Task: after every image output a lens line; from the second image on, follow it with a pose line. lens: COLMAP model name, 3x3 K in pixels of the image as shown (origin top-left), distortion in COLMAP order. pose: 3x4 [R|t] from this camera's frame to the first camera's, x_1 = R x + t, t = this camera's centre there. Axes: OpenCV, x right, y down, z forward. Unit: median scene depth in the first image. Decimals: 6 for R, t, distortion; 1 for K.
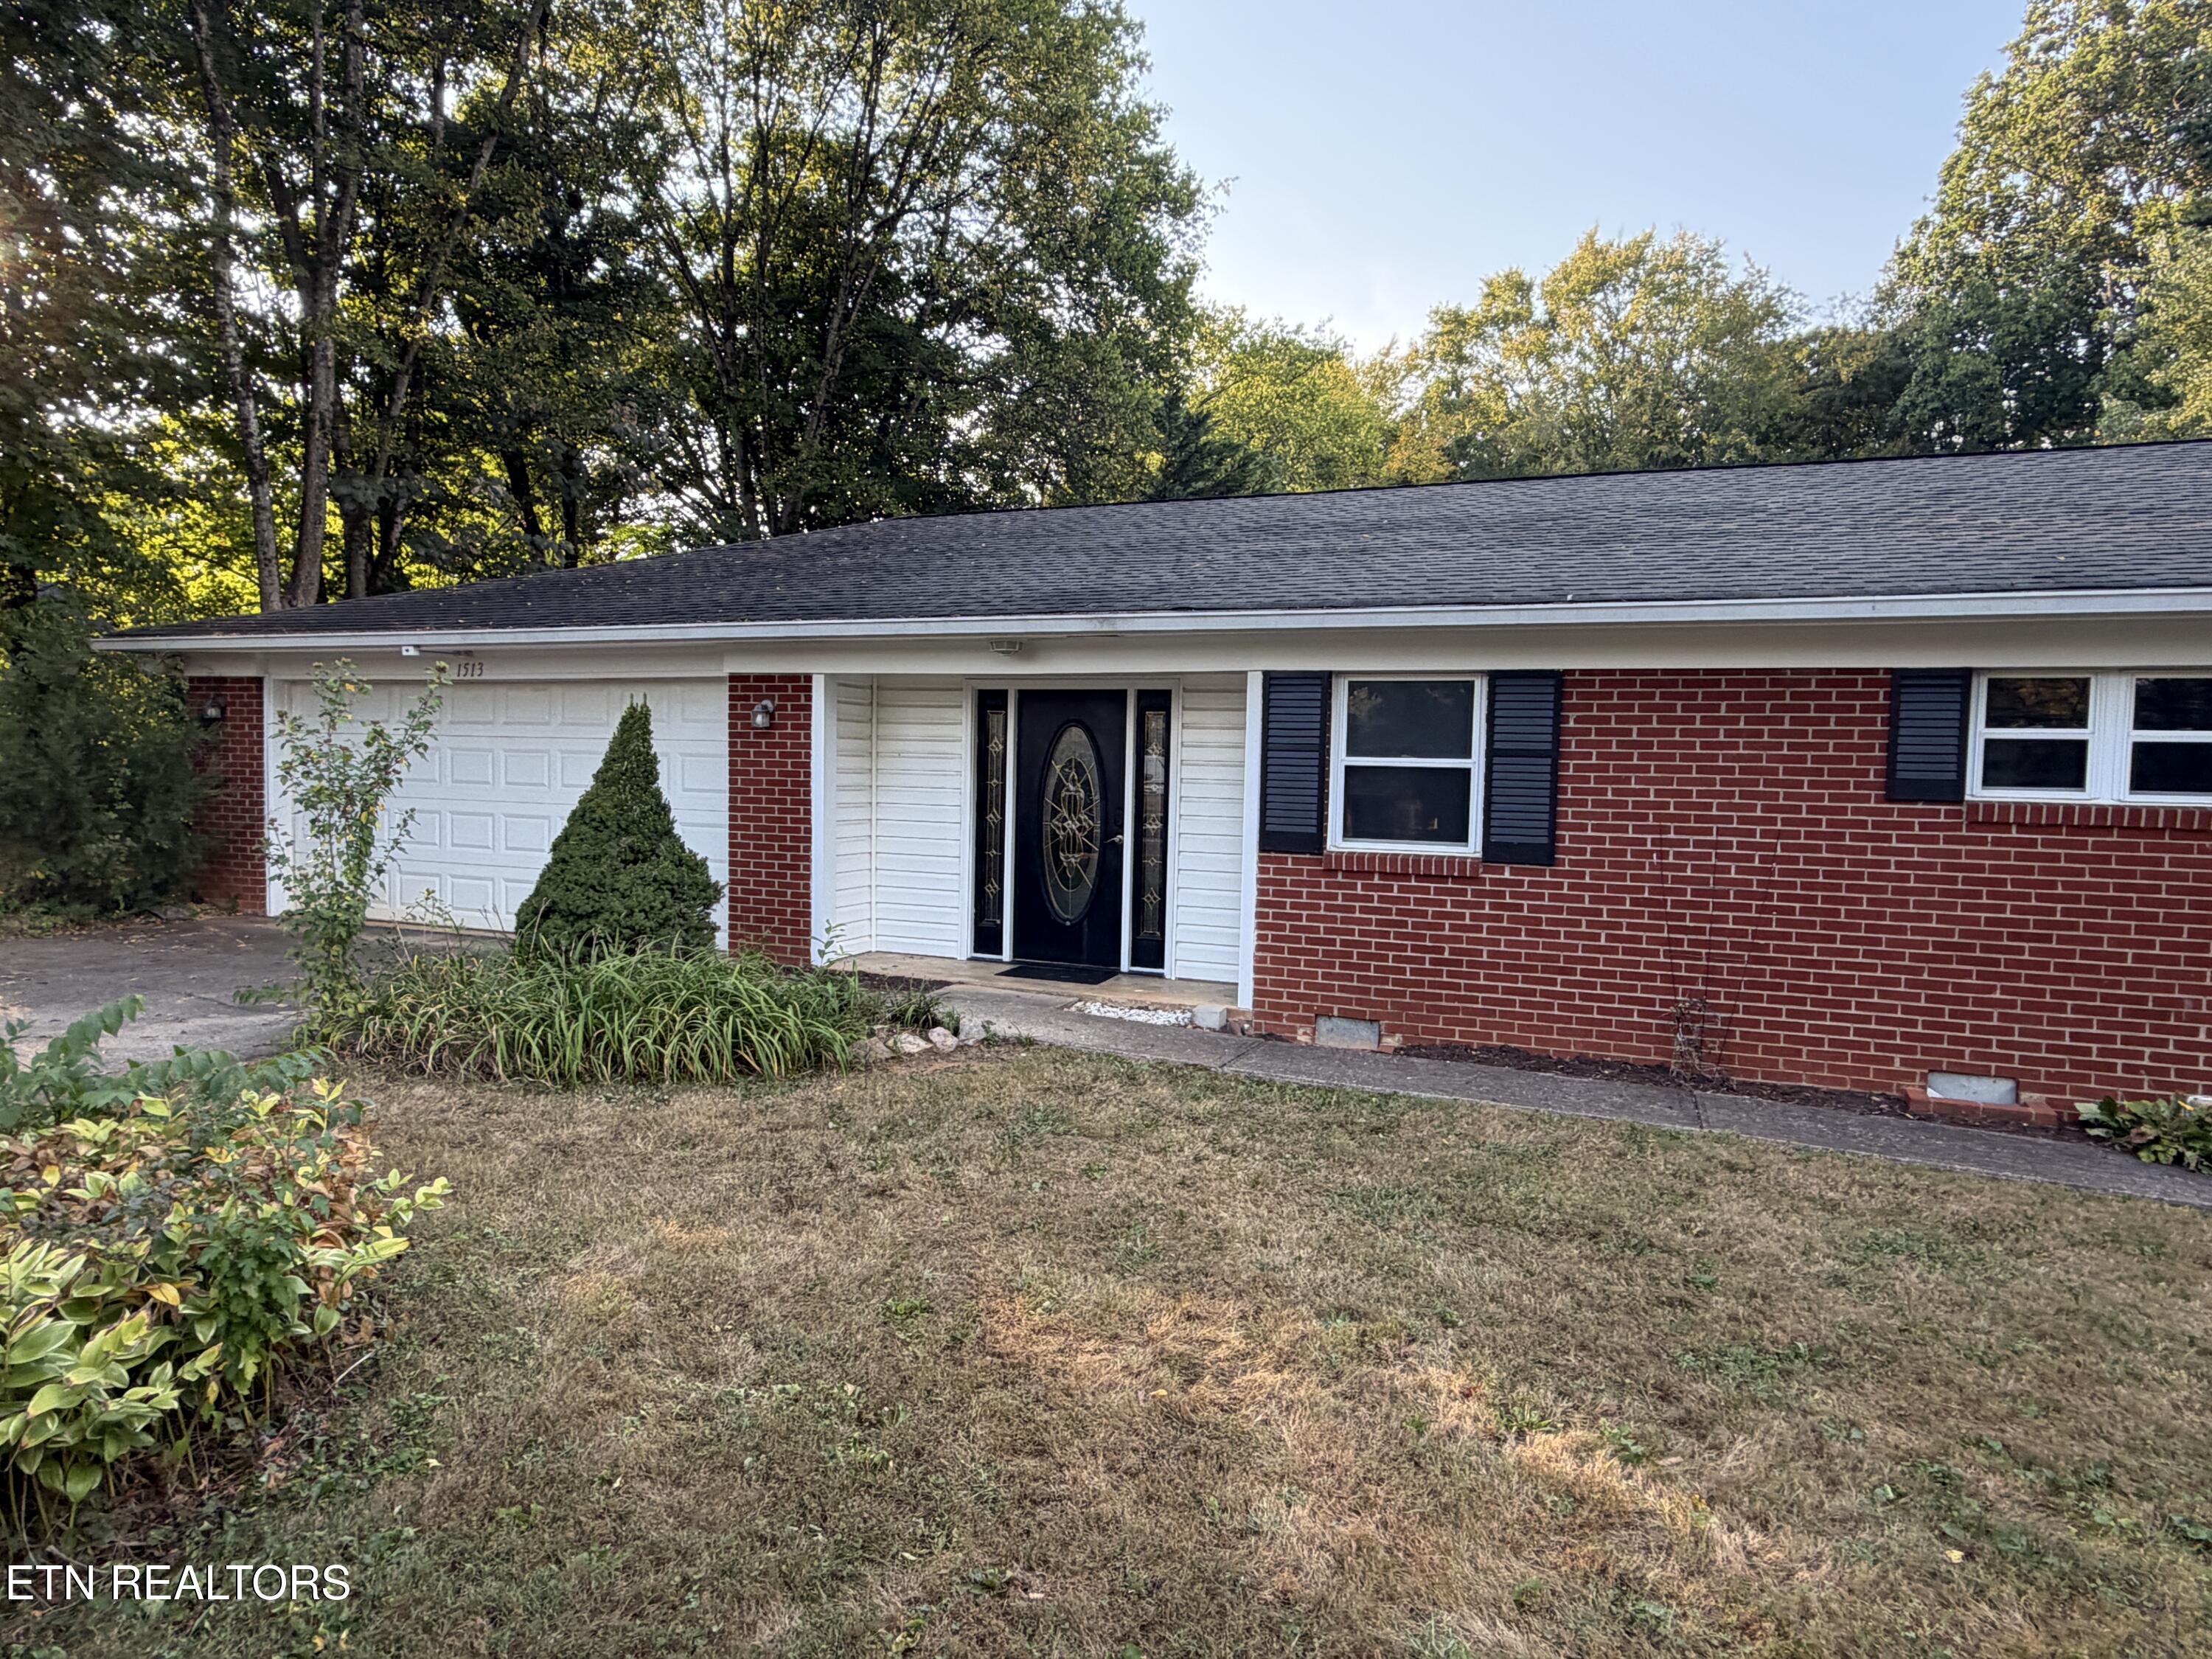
lens RADIAL K [[1301.6, 0, 1097.2], [0, 1301.6, 838.6], [0, 0, 1]] dist [0.004408, -0.003018]
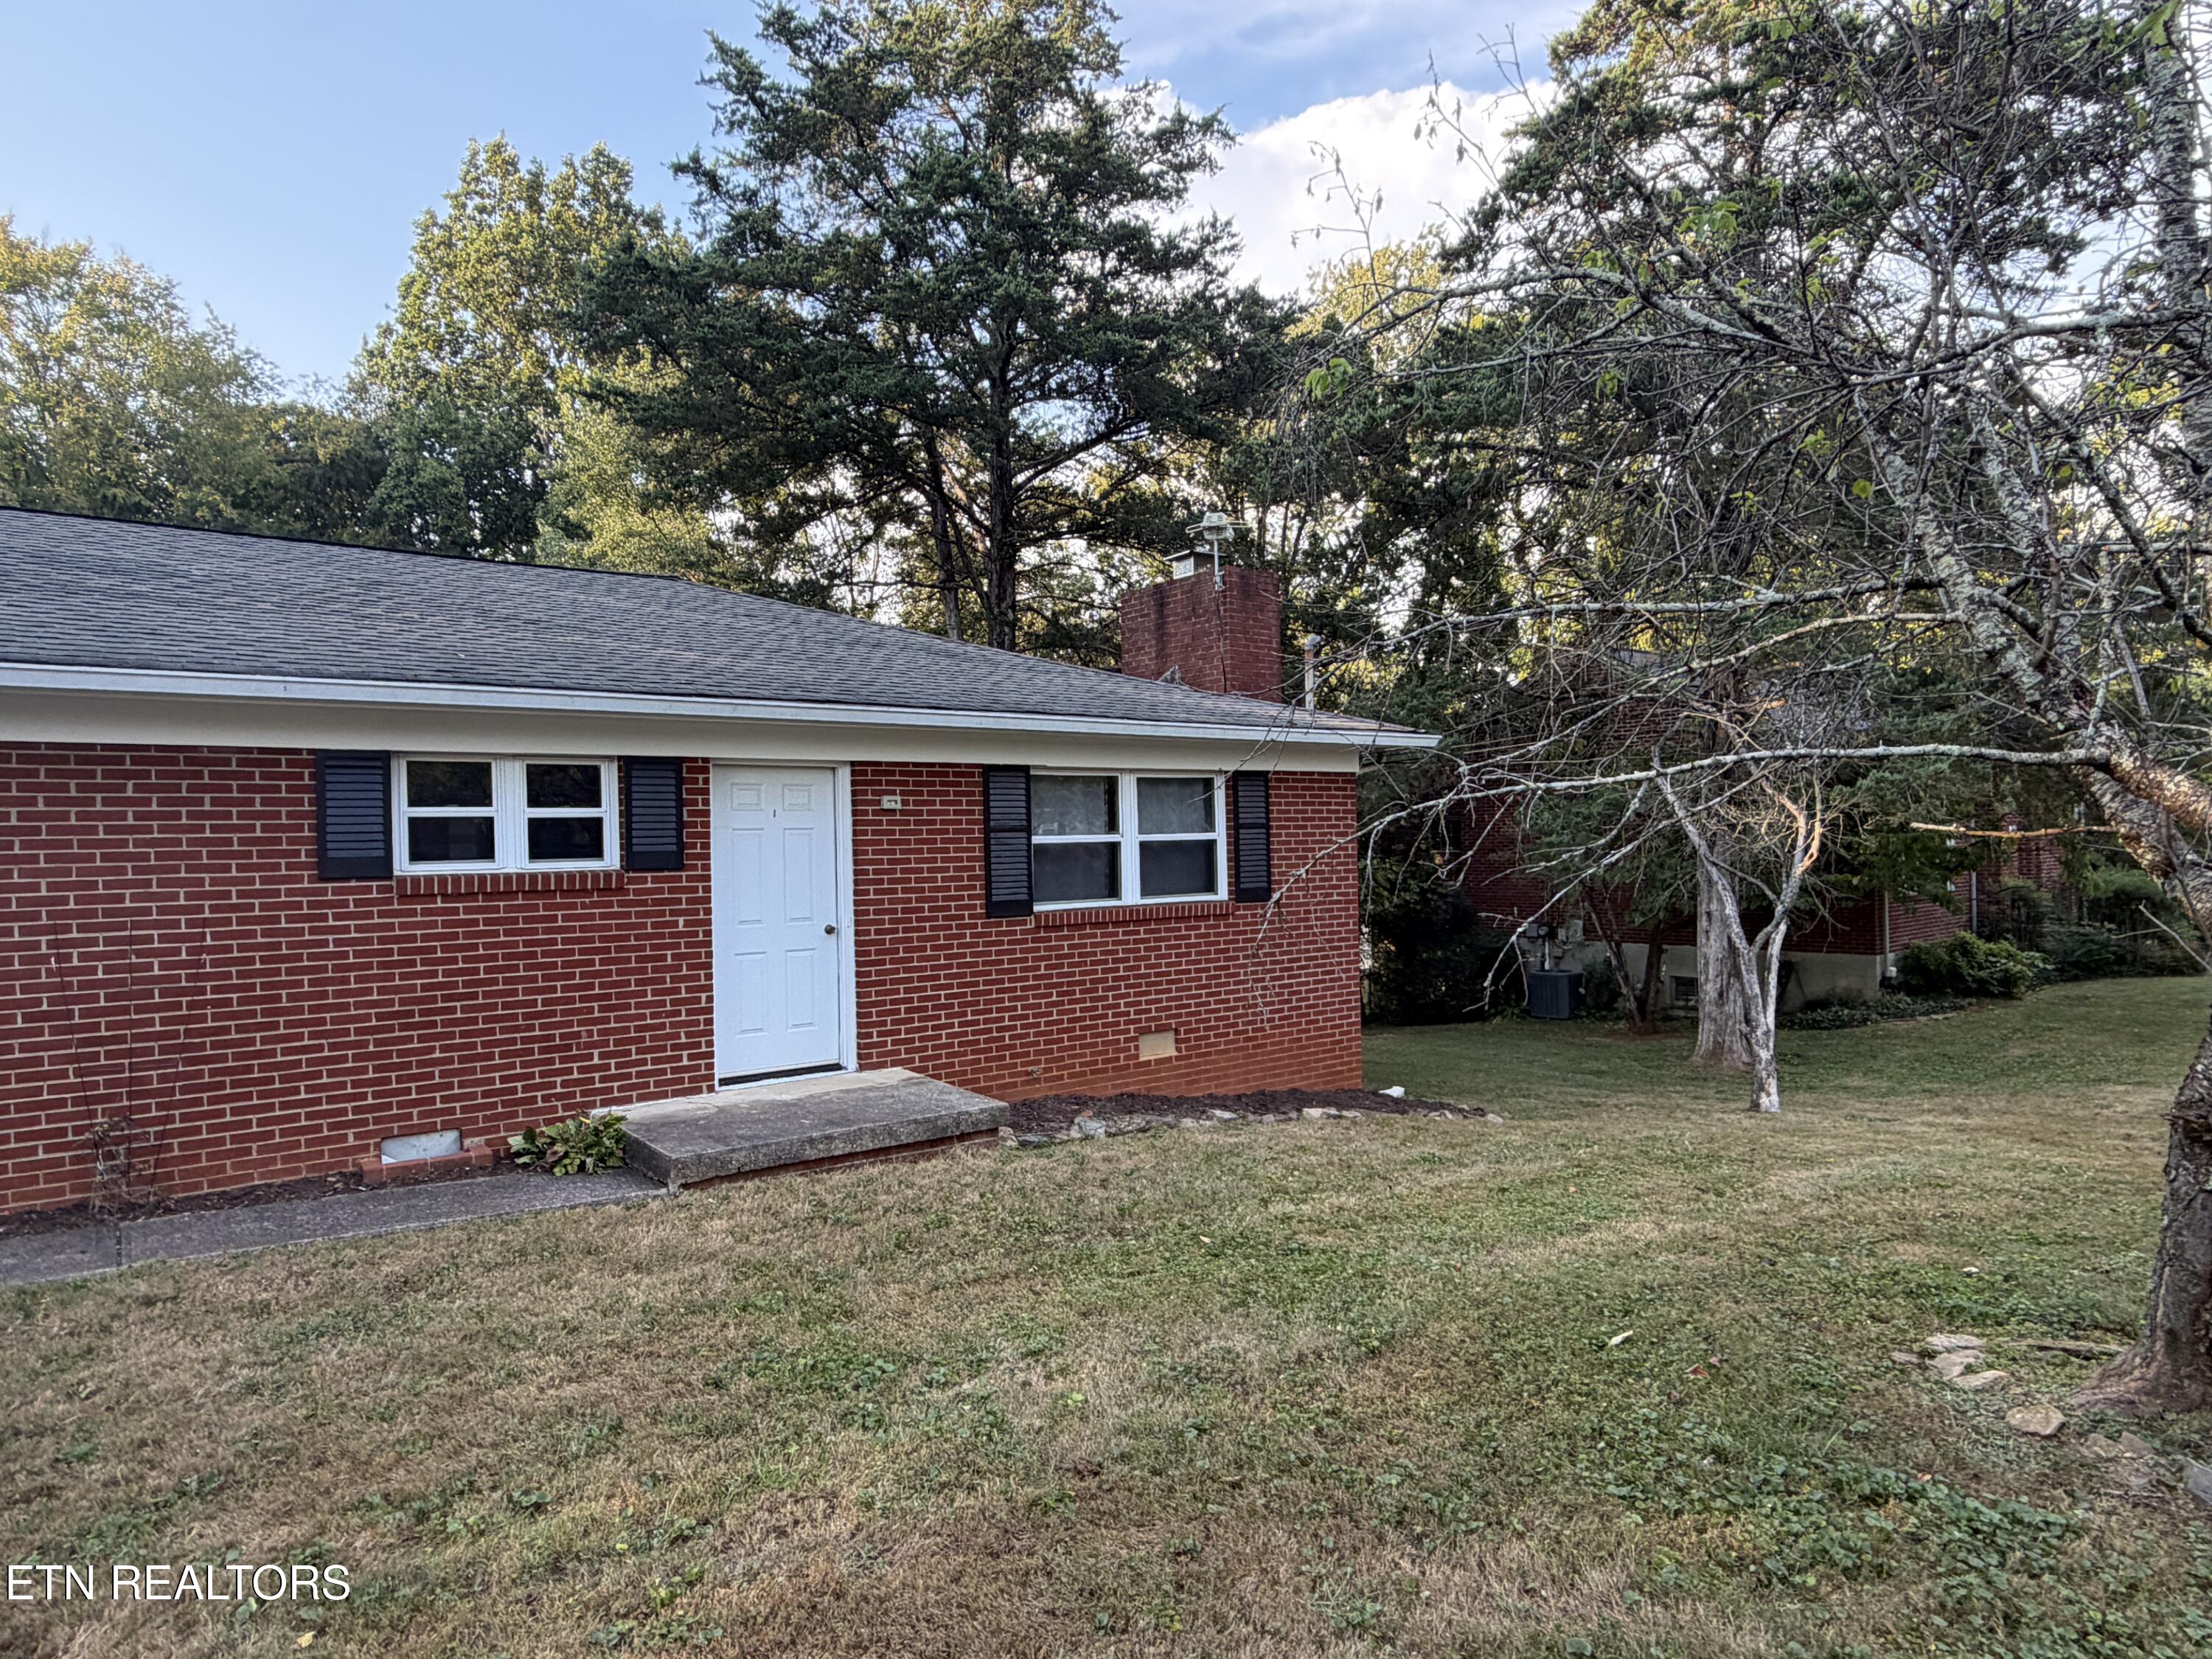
lens RADIAL K [[1301.6, 0, 1097.2], [0, 1301.6, 838.6], [0, 0, 1]] dist [0.004408, -0.003018]
pose [[0.512185, -0.031470, 0.858298, 0.043745], [0.081522, 0.996598, -0.012107, 0.000012], [-0.854997, 0.076172, 0.513008, -0.026321]]
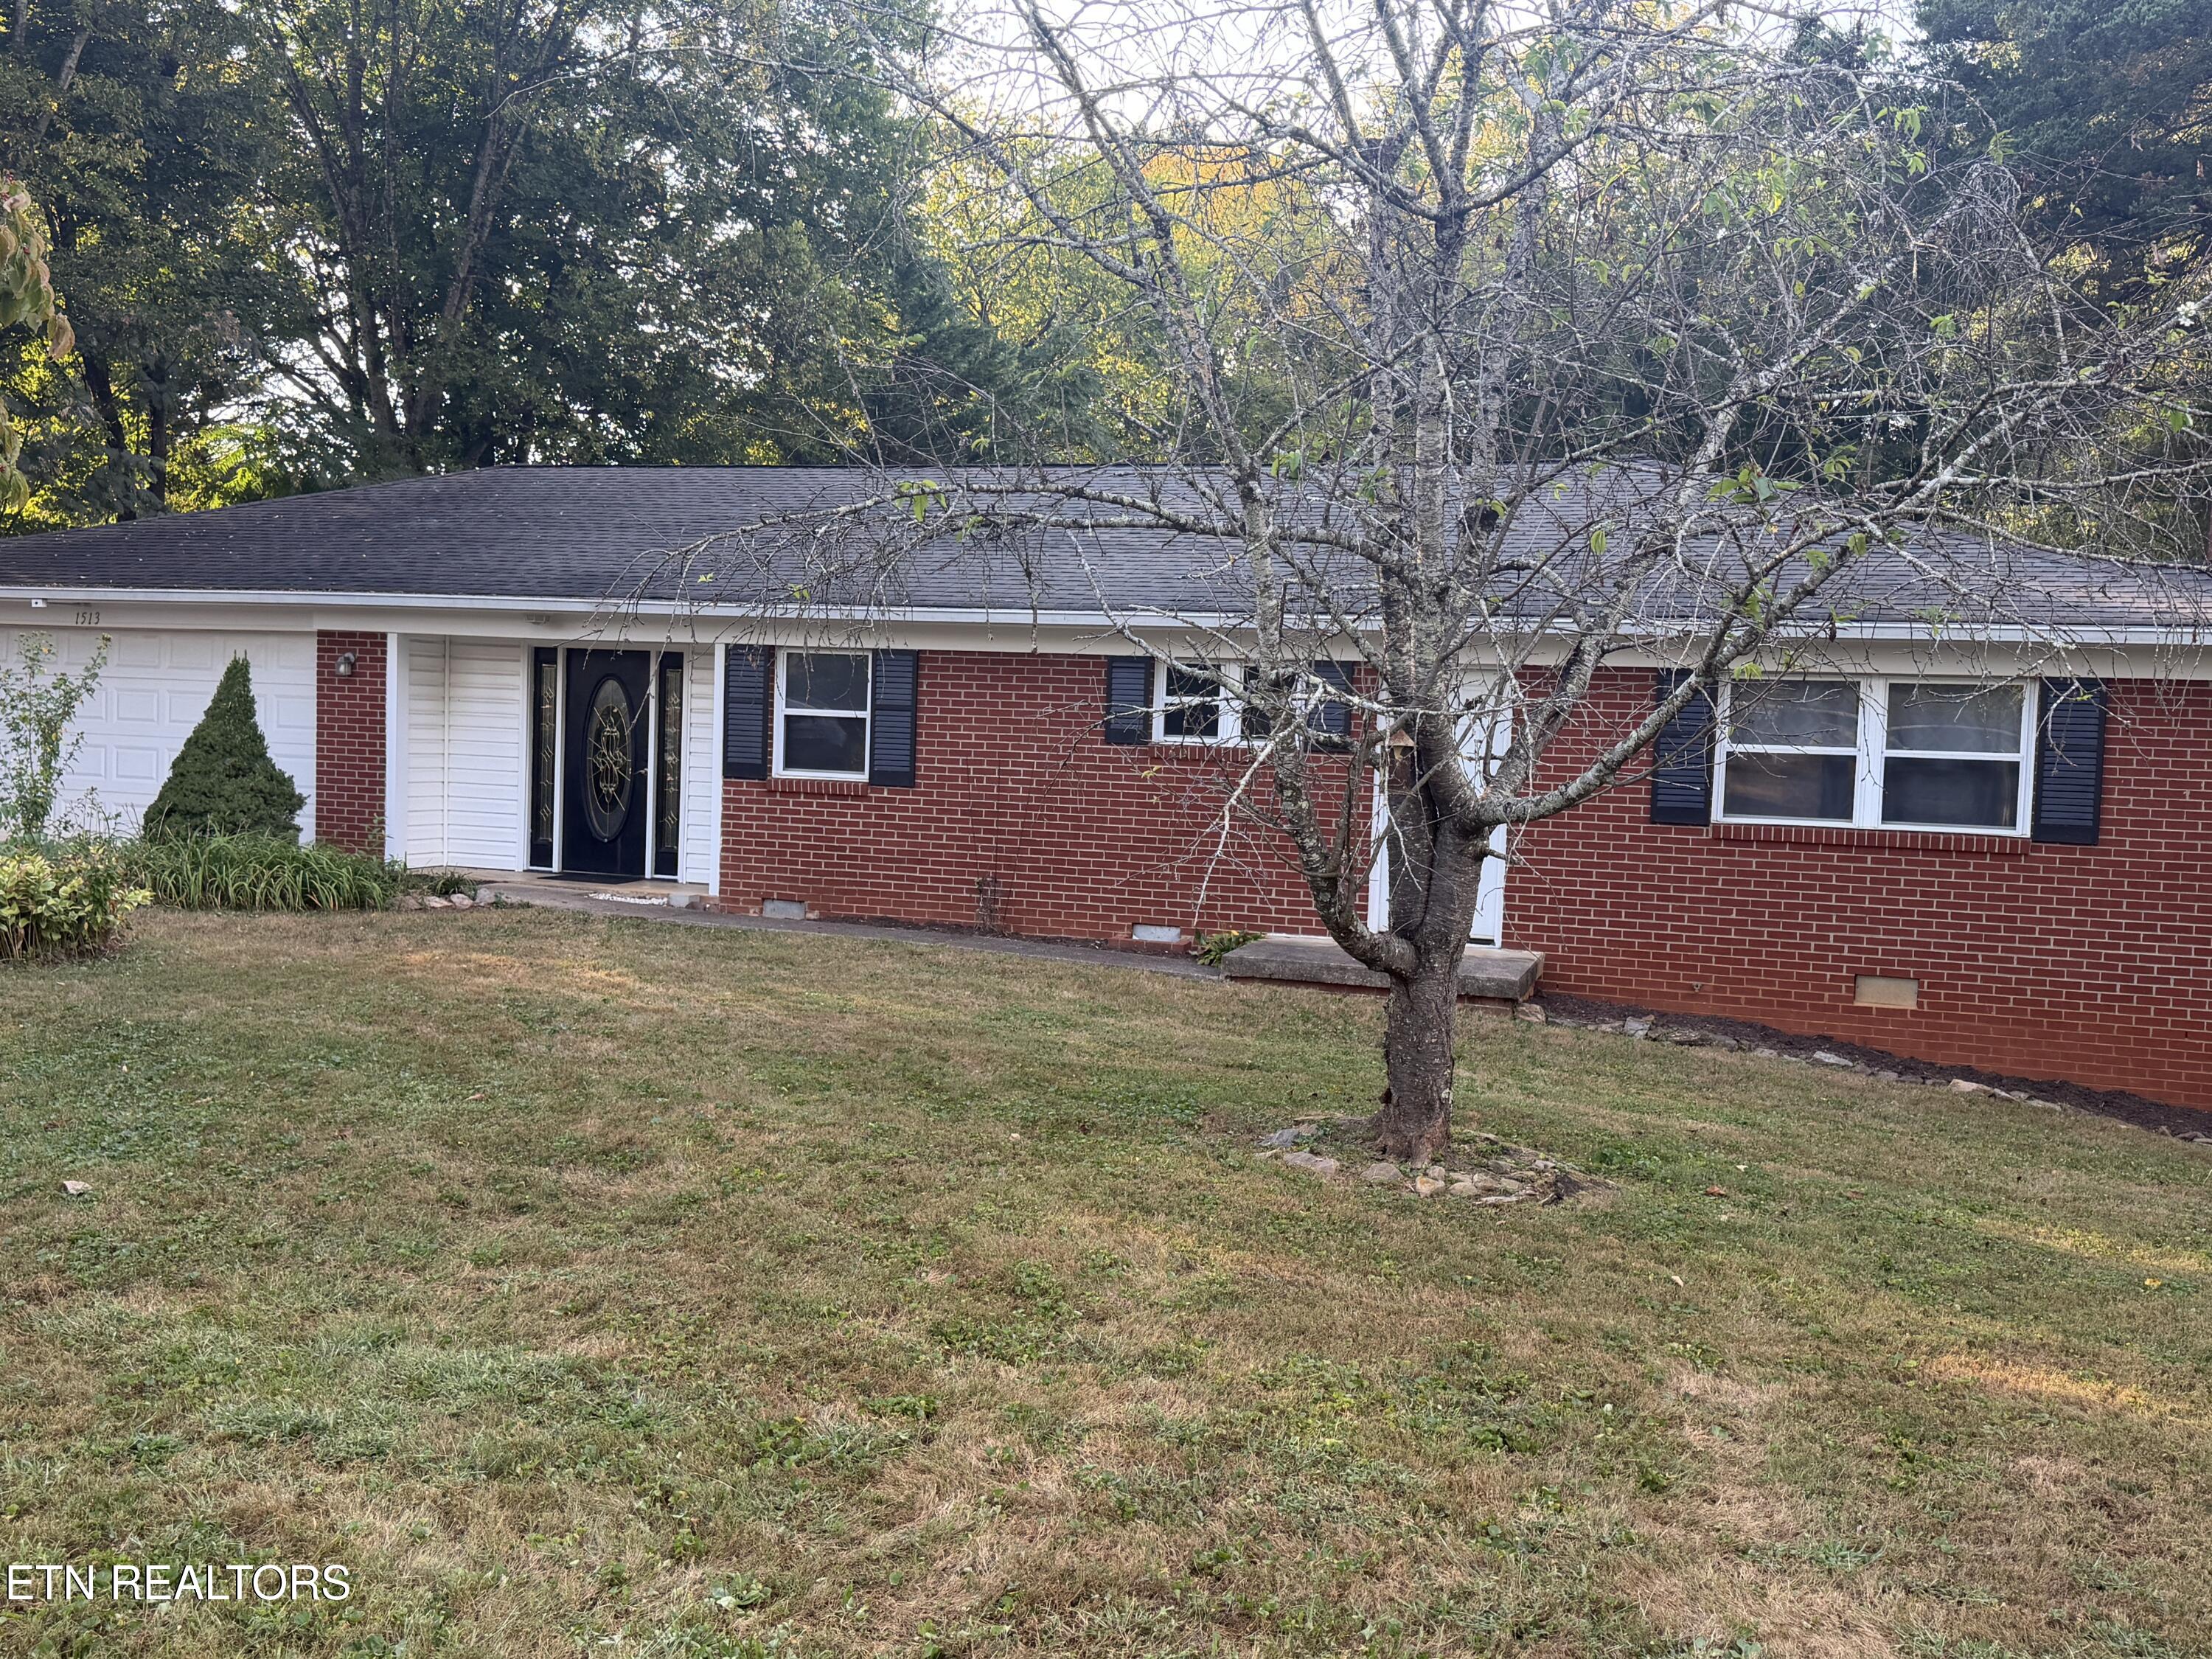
lens RADIAL K [[2084.1, 0, 1106.0], [0, 2084.1, 829.5], [0, 0, 1]] dist [0.195684, -0.409495]
pose [[0.998544, 0.011571, 0.052688, 0.412864], [-0.011456, 0.999931, -0.002498, 0.065611], [-0.052713, 0.001891, 0.998608, -1.202521]]
